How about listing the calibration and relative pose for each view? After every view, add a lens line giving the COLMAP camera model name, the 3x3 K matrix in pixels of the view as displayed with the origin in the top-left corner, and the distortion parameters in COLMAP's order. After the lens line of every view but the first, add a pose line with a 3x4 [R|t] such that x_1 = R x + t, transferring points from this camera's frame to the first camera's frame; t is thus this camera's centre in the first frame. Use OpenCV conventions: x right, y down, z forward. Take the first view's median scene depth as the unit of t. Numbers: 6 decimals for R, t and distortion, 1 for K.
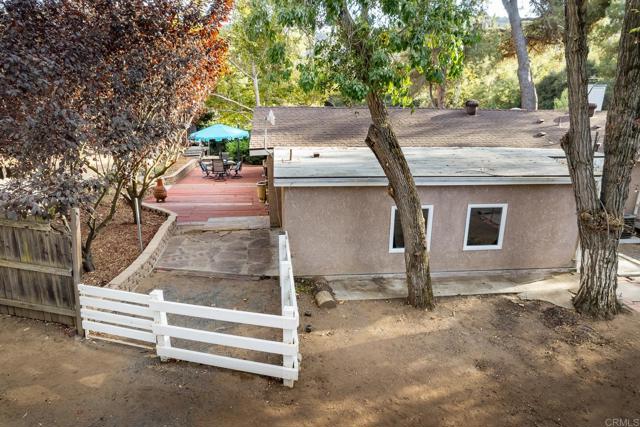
lens RADIAL K [[399.5, 0, 320.0], [0, 399.5, 213.5], [0, 0, 1]] dist [-0.085882, 0.057913]
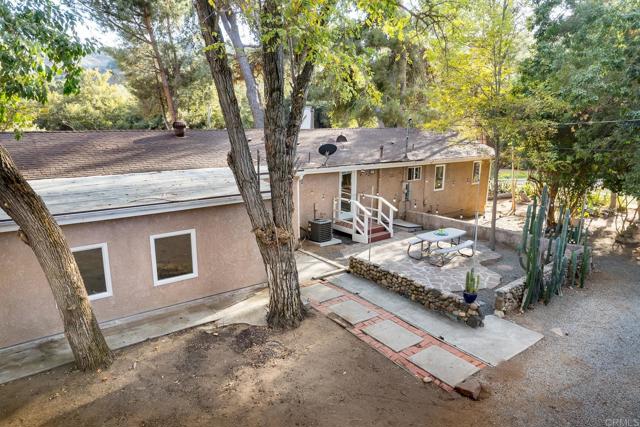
lens RADIAL K [[399.5, 0, 320.0], [0, 399.5, 213.5], [0, 0, 1]] dist [-0.085882, 0.057913]
pose [[0.843219, -0.116095, 0.524884, 0.253605], [0.142826, 0.989692, -0.010545, -0.008742], [-0.518249, 0.083859, 0.851108, 0.030088]]
